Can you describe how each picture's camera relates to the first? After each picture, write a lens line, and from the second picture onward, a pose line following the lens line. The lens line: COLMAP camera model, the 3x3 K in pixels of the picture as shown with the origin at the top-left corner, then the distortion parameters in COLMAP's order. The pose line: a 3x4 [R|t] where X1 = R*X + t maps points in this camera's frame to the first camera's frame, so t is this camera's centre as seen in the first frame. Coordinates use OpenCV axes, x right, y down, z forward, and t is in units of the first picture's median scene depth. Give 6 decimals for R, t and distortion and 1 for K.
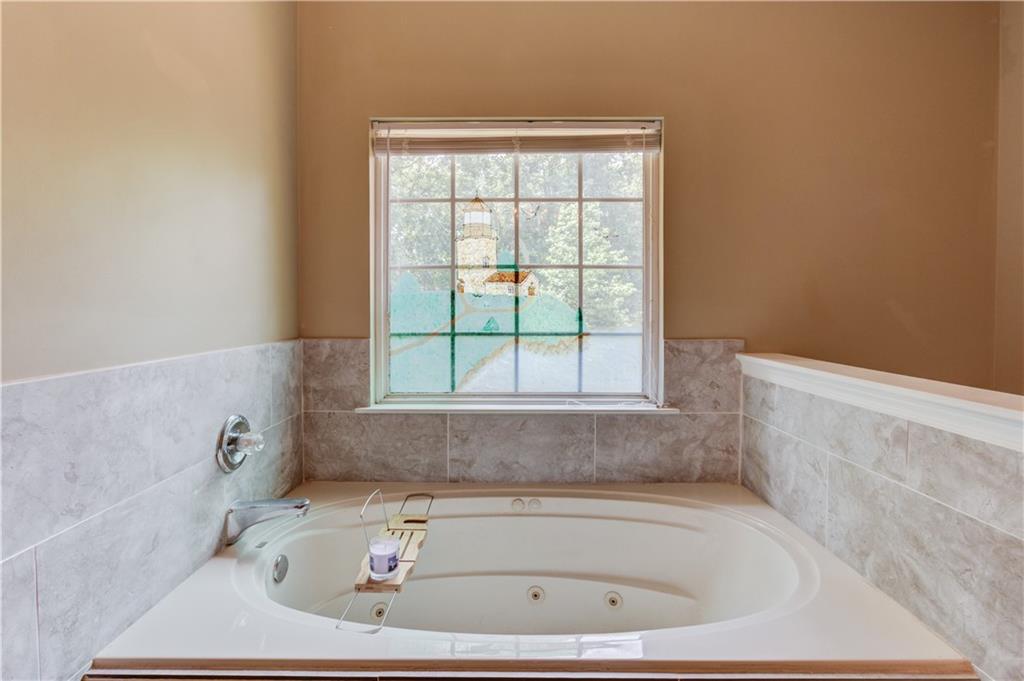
lens RADIAL K [[501.7, 0, 499.8], [0, 501.7, 320.0], [0, 0, 1]] dist [-0.002904, -0.000654]
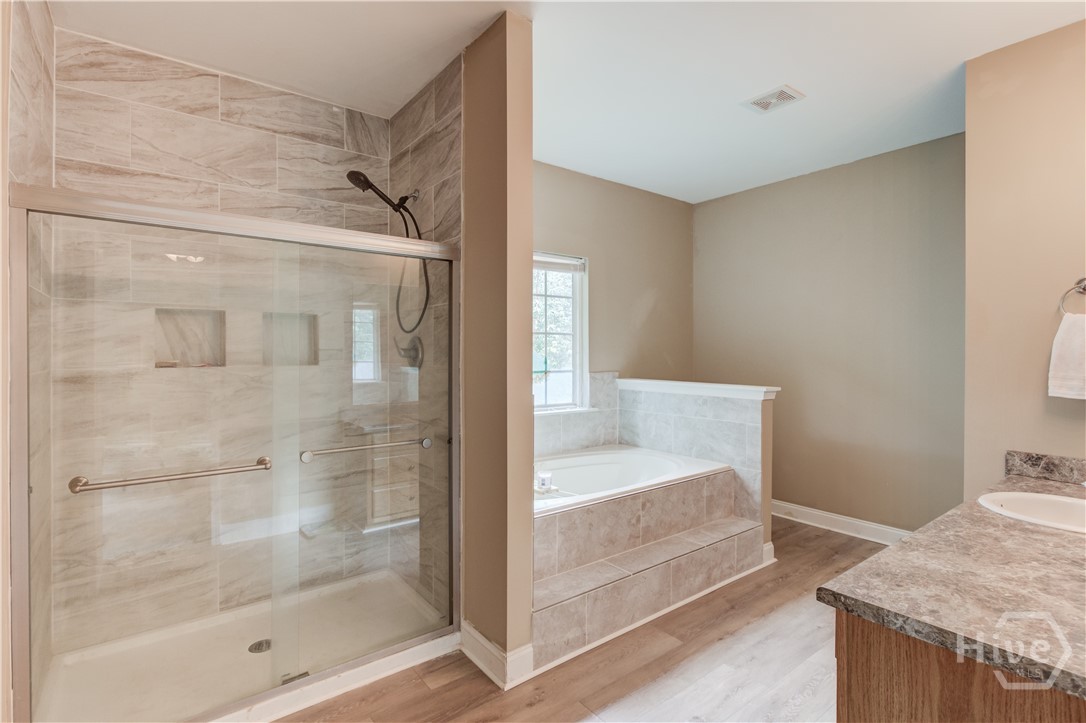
lens RADIAL K [[517.6, 0, 543.0], [0, 517.6, 361.5], [0, 0, 1]] dist [-0.003390, -0.000226]
pose [[0.791103, -0.014653, 0.611508, -1.028631], [0.015090, 0.999876, 0.004438, -0.016658], [-0.611497, 0.005717, 0.791226, -0.463584]]
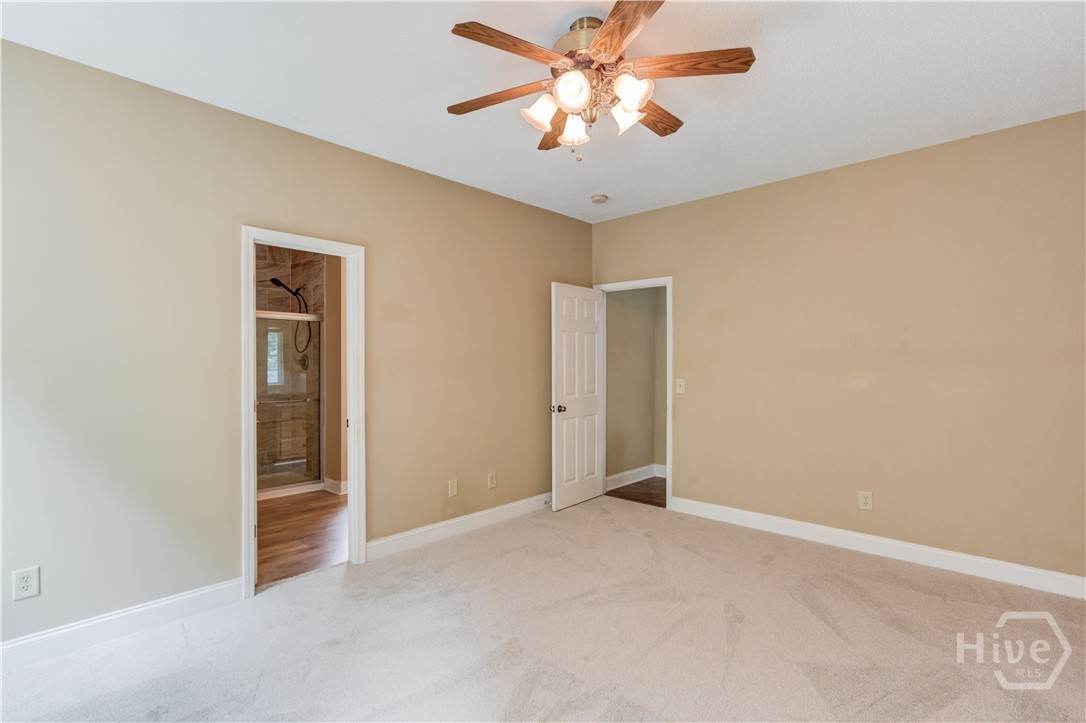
lens RADIAL K [[517.6, 0, 543.0], [0, 517.6, 361.5], [0, 0, 1]] dist [-0.003390, -0.000226]
pose [[0.678685, -0.008907, 0.734376, -1.071050], [0.022586, 0.999707, -0.008748, -0.014722], [-0.734082, 0.022524, 0.678687, -0.572136]]
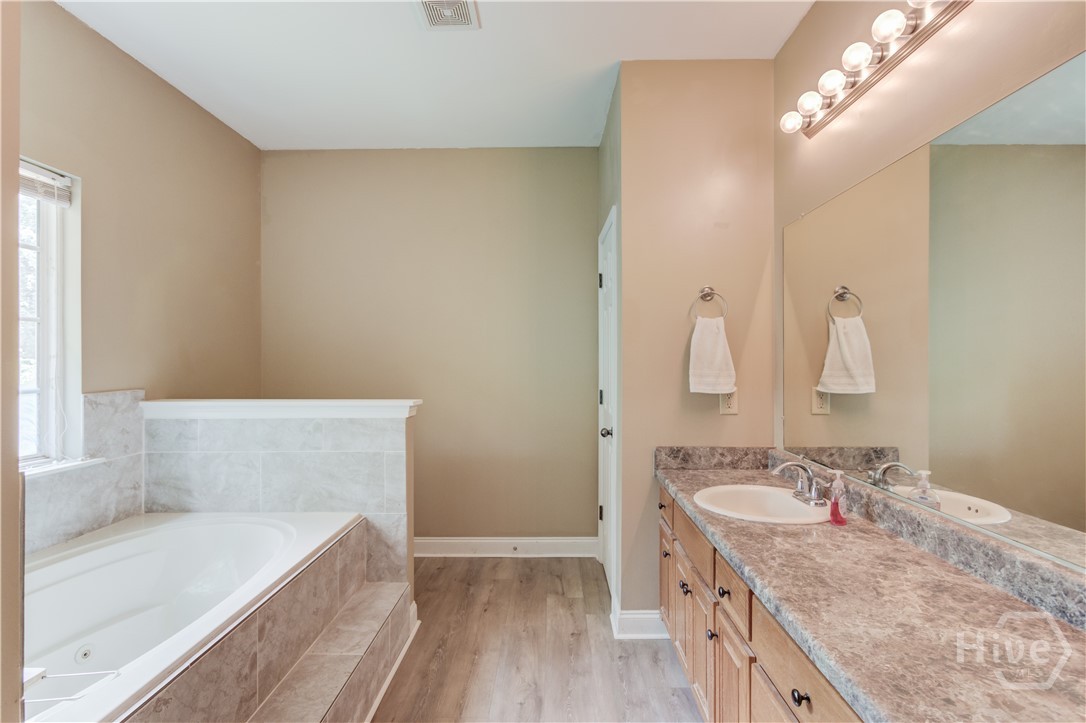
lens RADIAL K [[517.6, 0, 543.0], [0, 517.6, 361.5], [0, 0, 1]] dist [-0.003390, -0.000226]
pose [[0.009949, -0.003616, 0.999944, -0.720351], [0.025838, 0.999661, 0.003358, -0.006677], [-0.999617, 0.025803, 0.010039, 0.047778]]
